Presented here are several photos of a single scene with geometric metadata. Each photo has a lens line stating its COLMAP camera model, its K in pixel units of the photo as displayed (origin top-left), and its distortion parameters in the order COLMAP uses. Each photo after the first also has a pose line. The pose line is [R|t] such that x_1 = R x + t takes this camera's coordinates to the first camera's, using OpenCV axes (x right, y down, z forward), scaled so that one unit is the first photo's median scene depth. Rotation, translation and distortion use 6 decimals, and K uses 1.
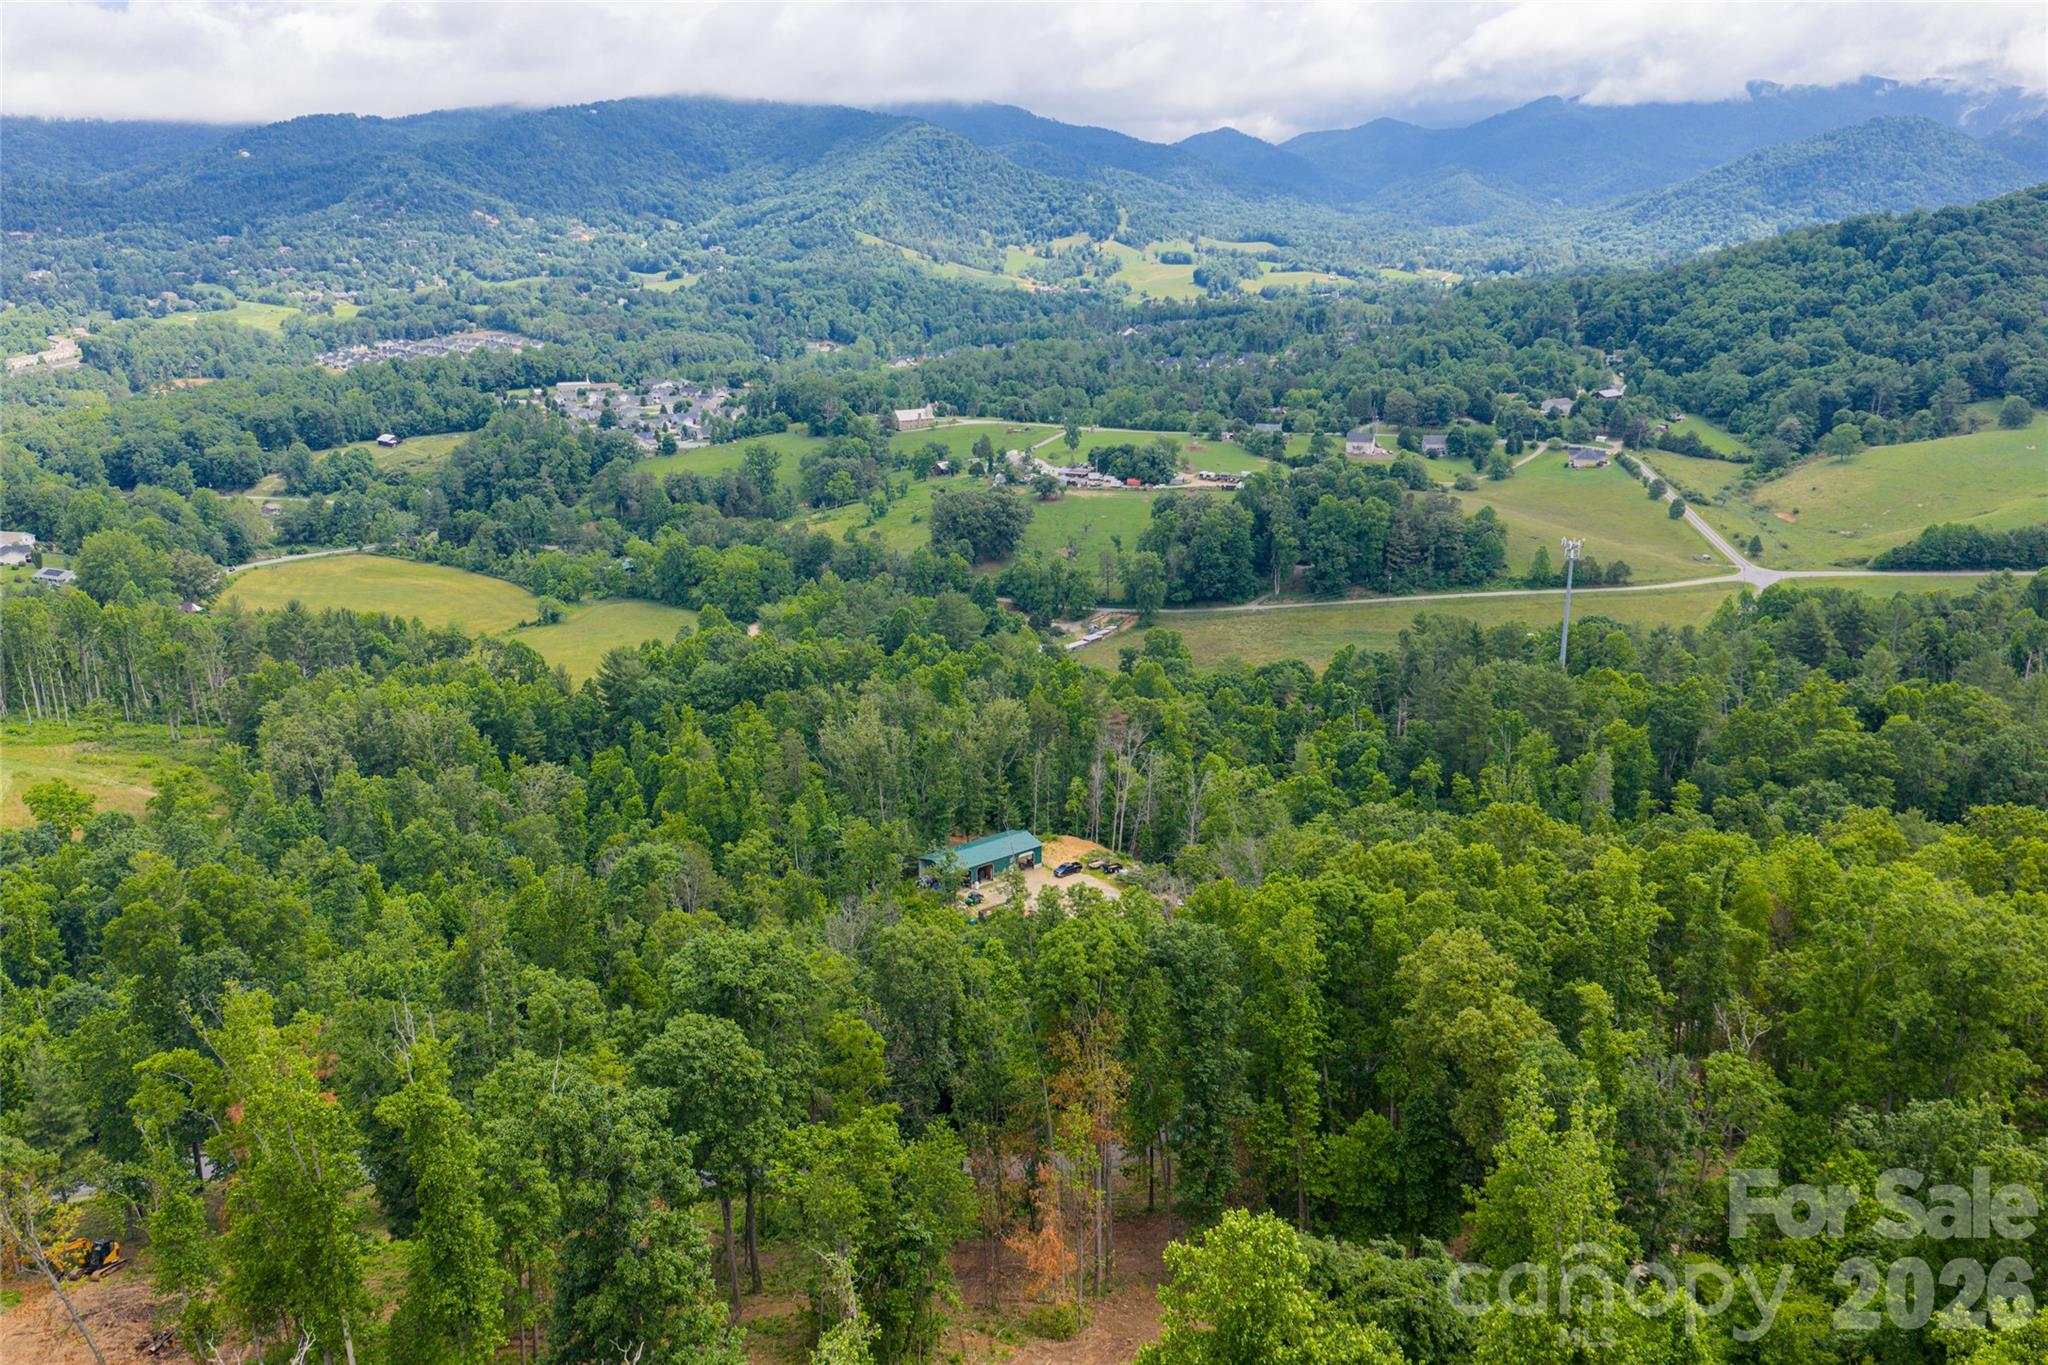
lens RADIAL K [[1688.8, 0, 1037.8], [0, 1688.8, 678.2], [0, 0, 1]] dist [0.029637, -0.052592]
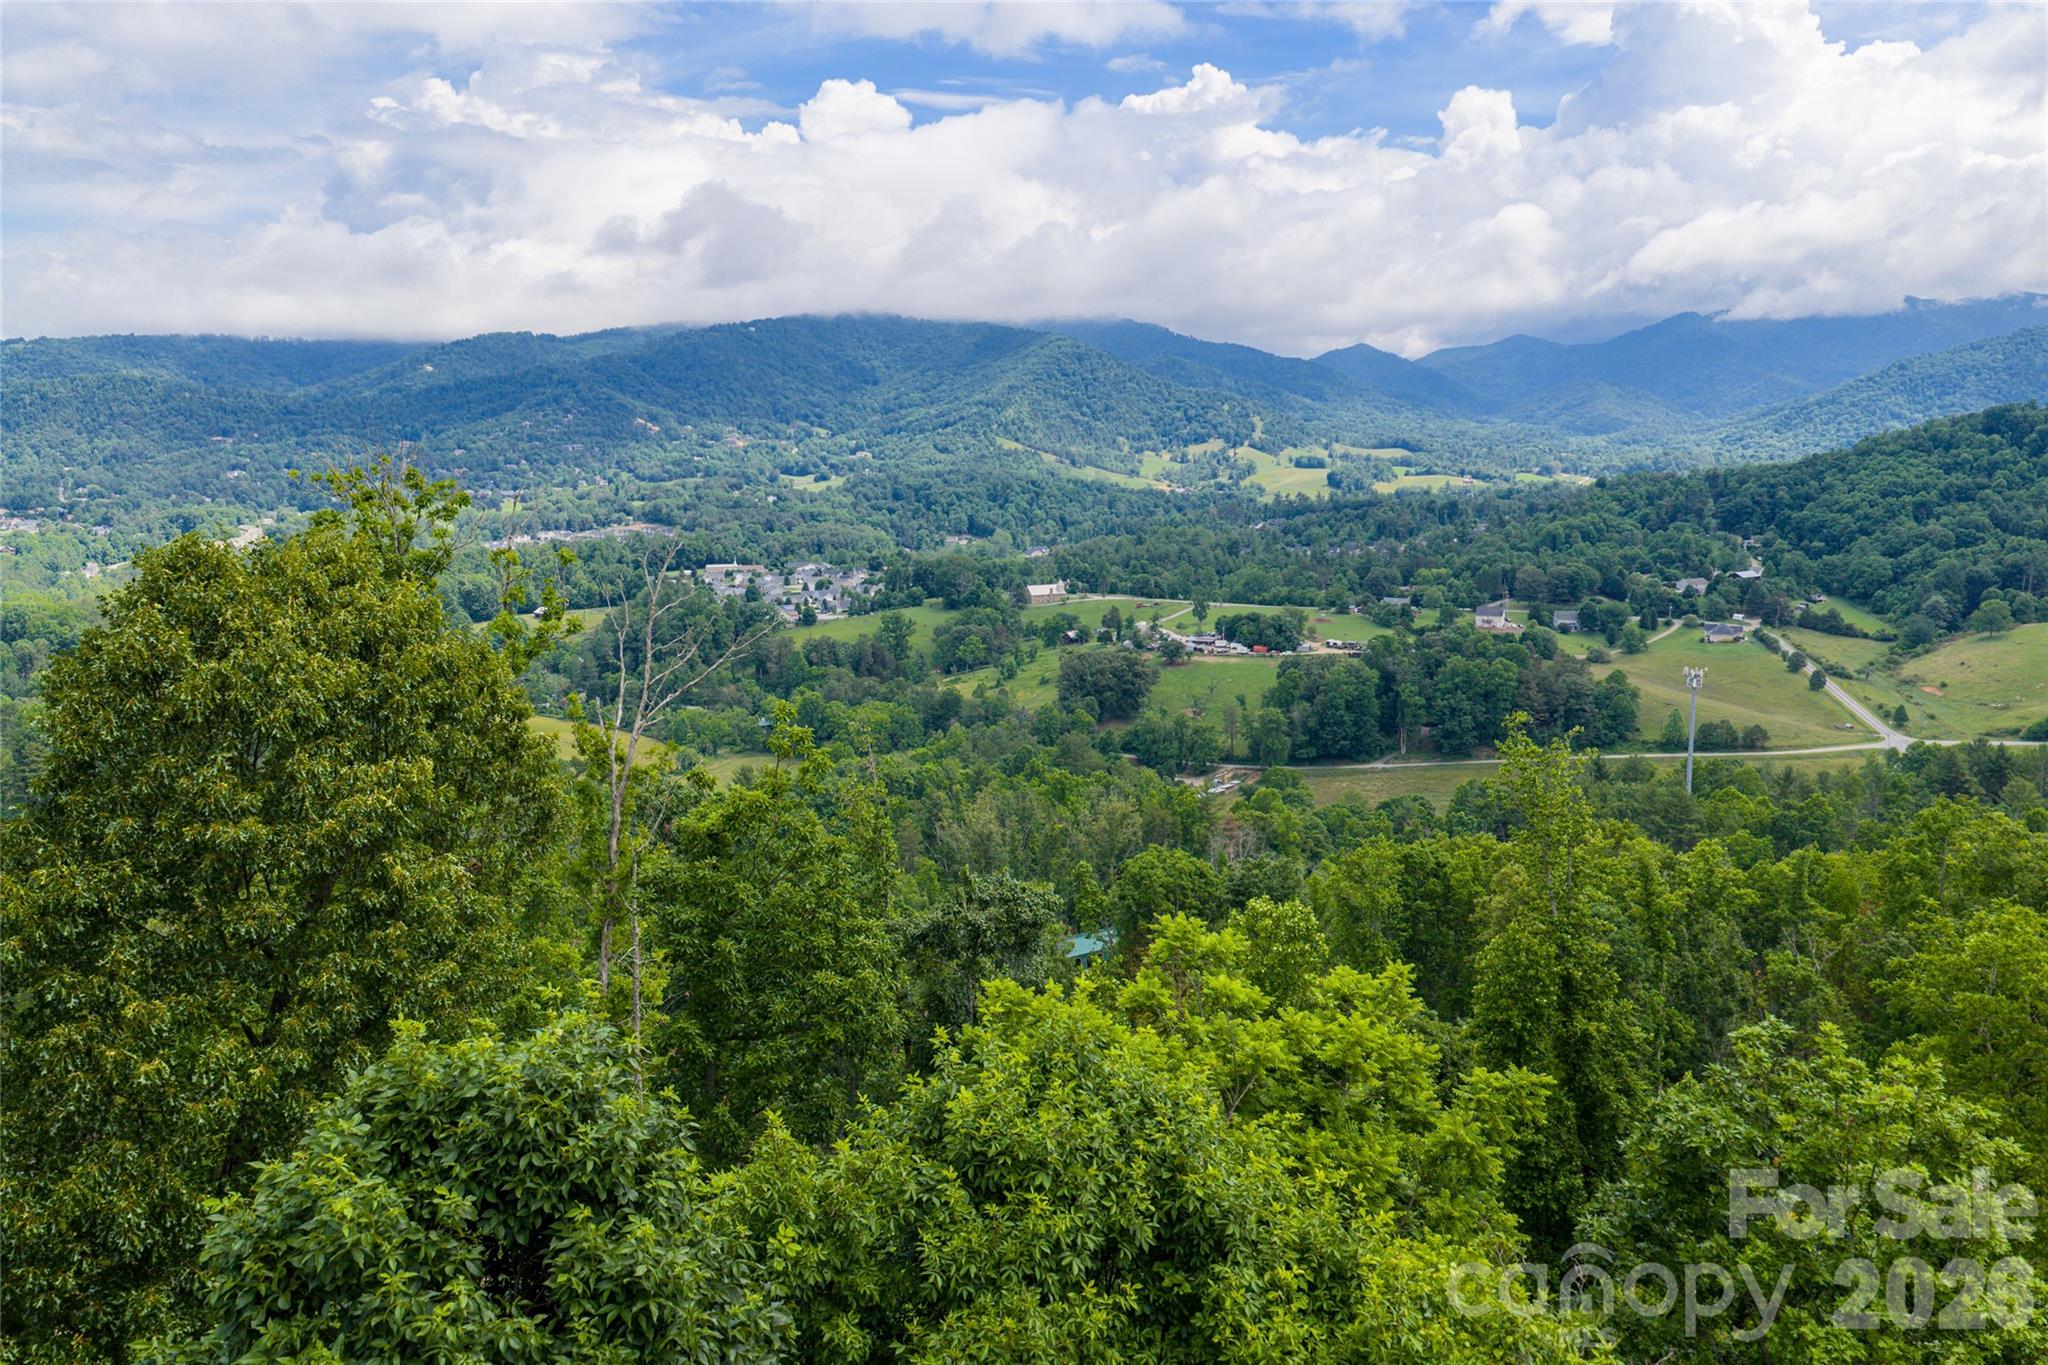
lens RADIAL K [[1688.8, 0, 1037.8], [0, 1688.8, 678.2], [0, 0, 1]] dist [0.029637, -0.052592]
pose [[0.996789, 0.010587, -0.079371, 0.003634], [-0.019999, 0.992724, -0.118743, 0.018990], [0.077537, 0.119949, 0.989748, -0.006017]]
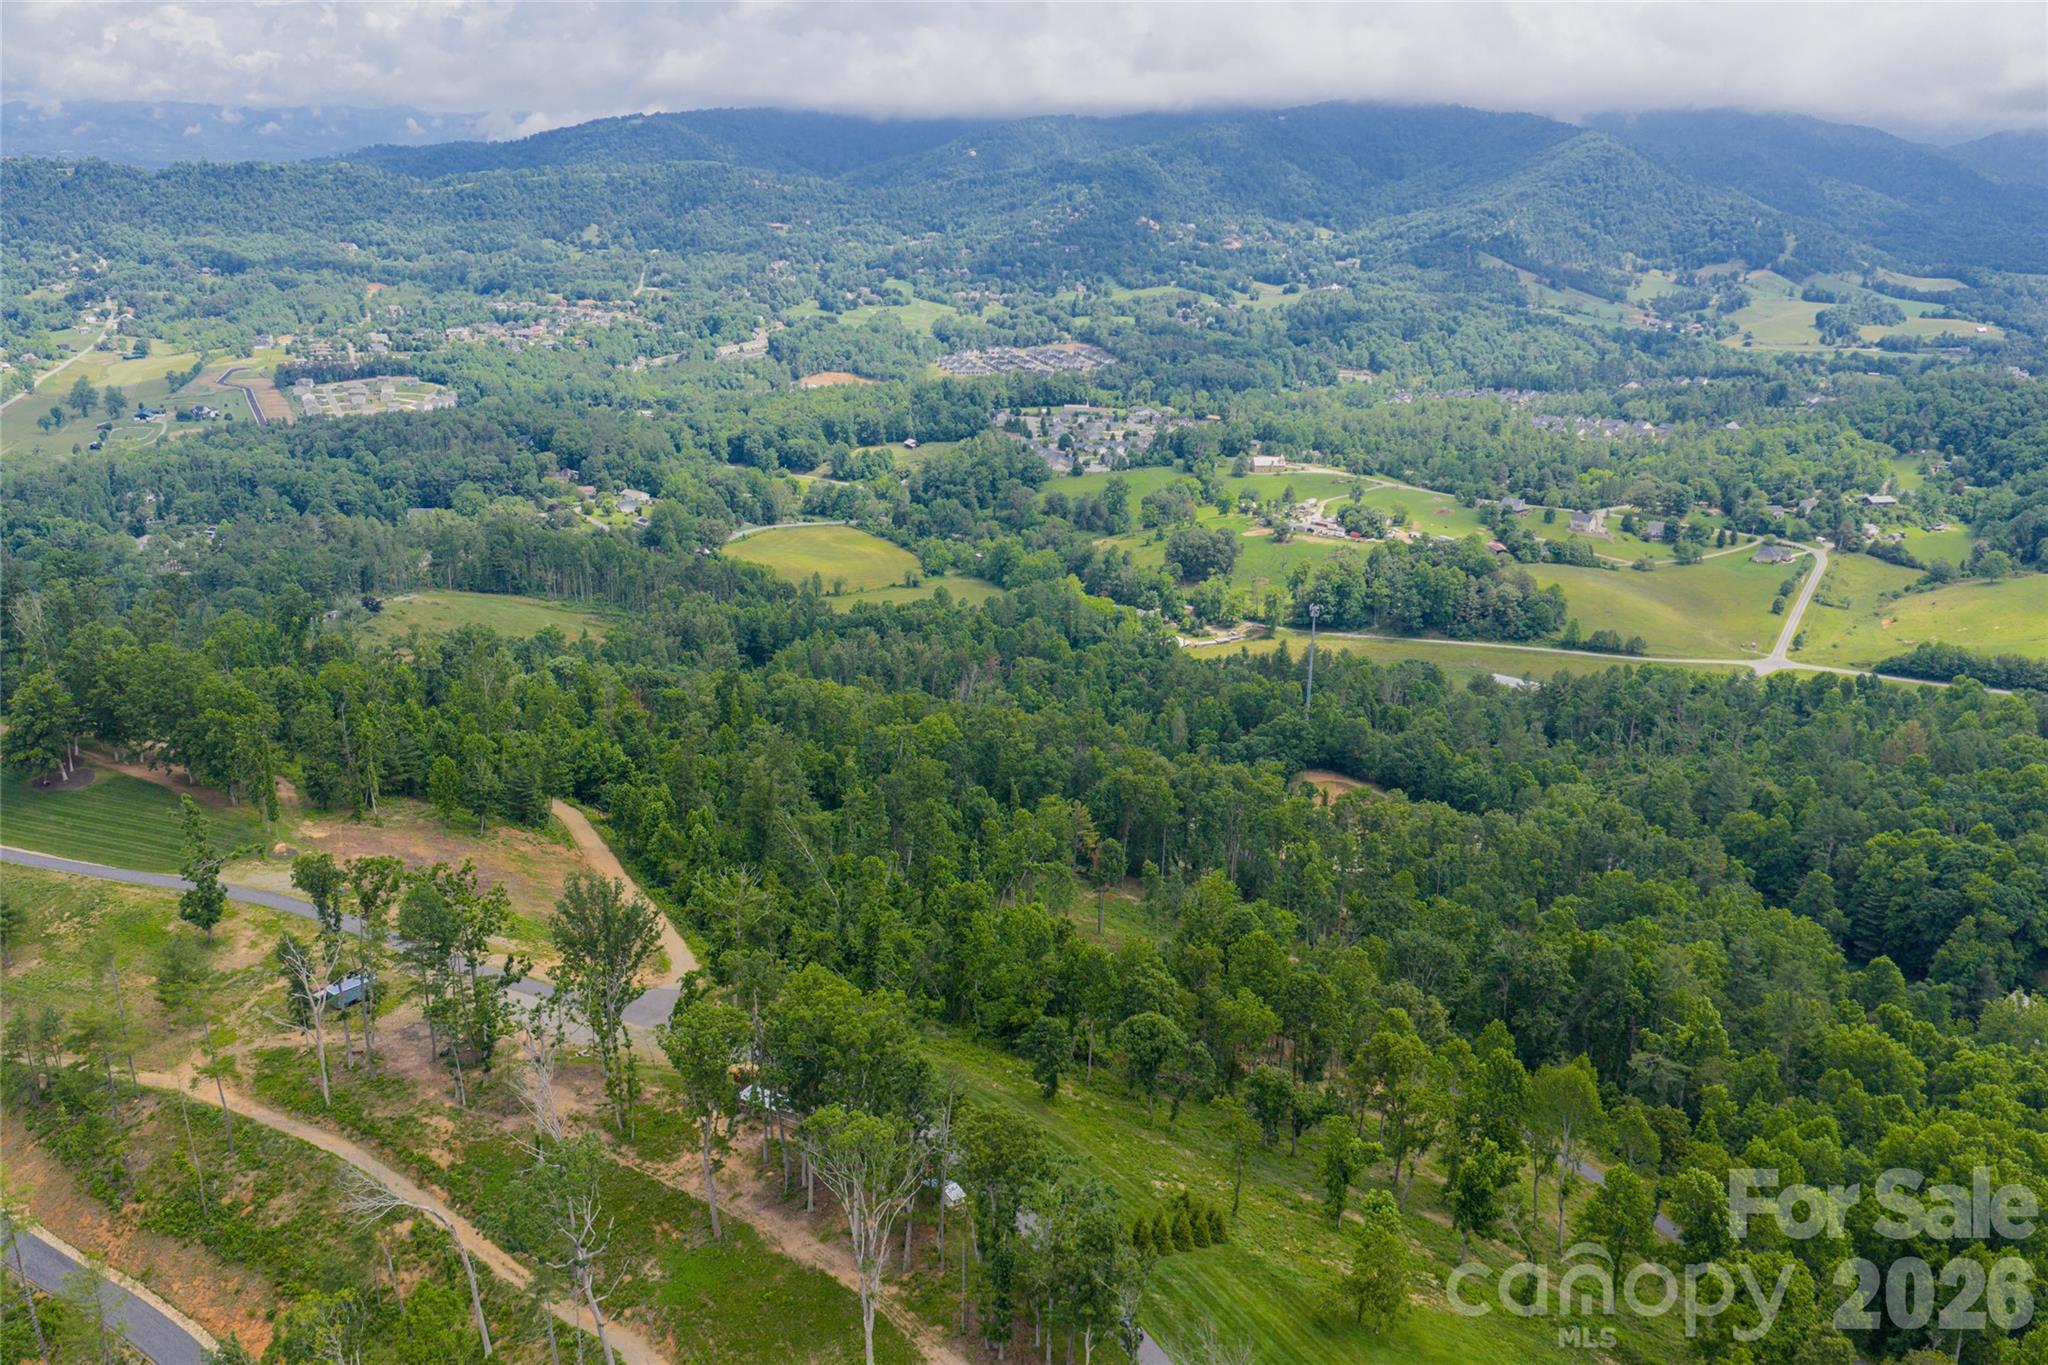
lens RADIAL K [[1688.8, 0, 1037.8], [0, 1688.8, 678.2], [0, 0, 1]] dist [0.029637, -0.052592]
pose [[0.920606, 0.140291, -0.364422, 0.261000], [-0.138251, 0.989886, 0.031824, -0.009692], [0.365201, 0.021084, 0.930690, -0.262265]]
